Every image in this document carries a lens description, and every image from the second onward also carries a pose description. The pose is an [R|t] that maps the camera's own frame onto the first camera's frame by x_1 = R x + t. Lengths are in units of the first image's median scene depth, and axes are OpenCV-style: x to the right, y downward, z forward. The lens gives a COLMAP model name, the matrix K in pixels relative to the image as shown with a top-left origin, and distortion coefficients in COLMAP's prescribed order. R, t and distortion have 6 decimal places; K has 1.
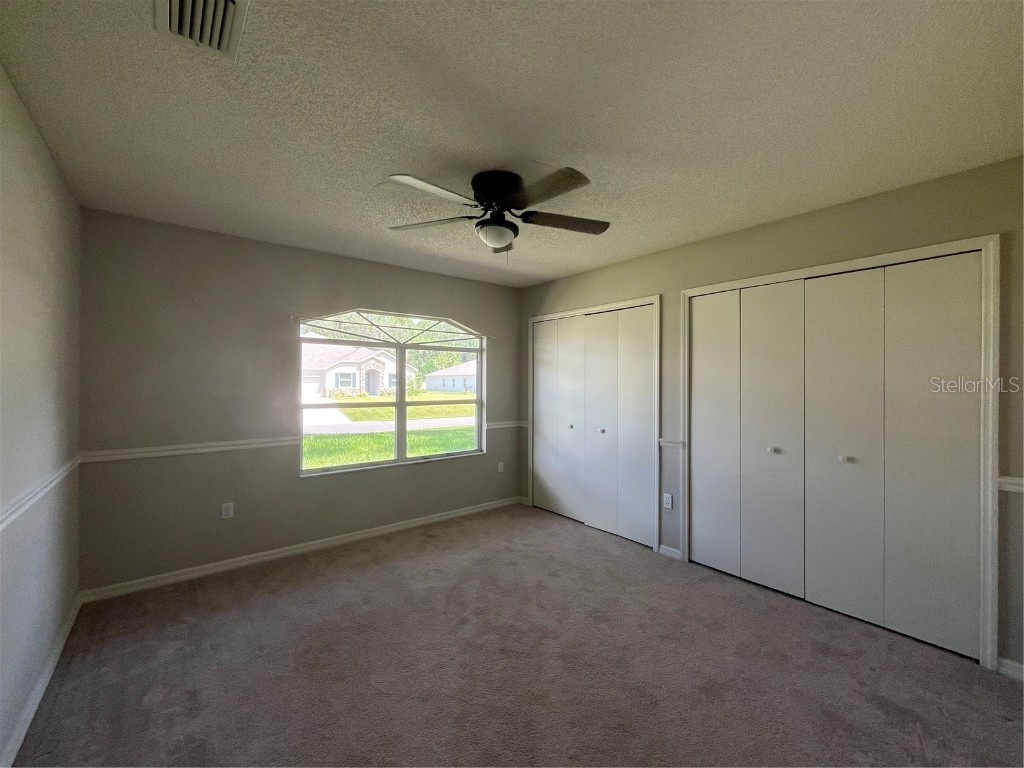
lens RADIAL K [[416.9, 0, 512.8], [0, 416.9, 382.7], [0, 0, 1]] dist [0.000196, -0.000035]
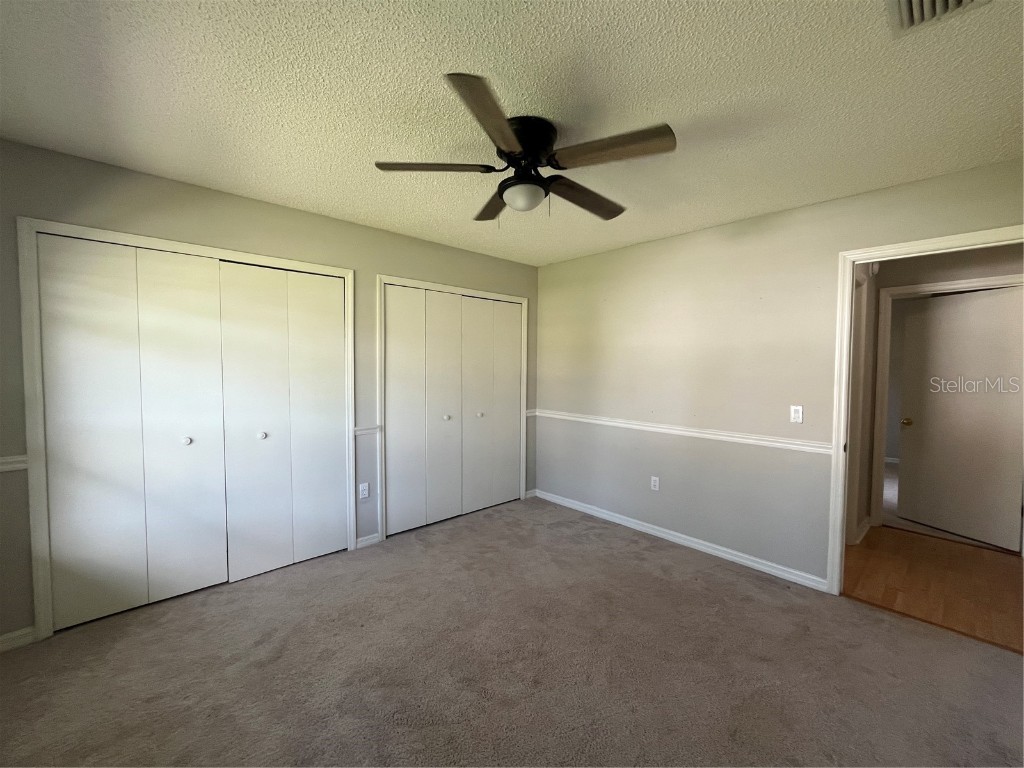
lens RADIAL K [[407.9, 0, 512.0], [0, 407.9, 384.0], [0, 0, 1]] dist [-0.000349, 0.000012]
pose [[-0.051227, -0.043098, 0.997757, -0.589987], [-0.003113, 0.999070, 0.042994, -0.002620], [-0.998682, -0.000904, -0.051314, 0.727995]]
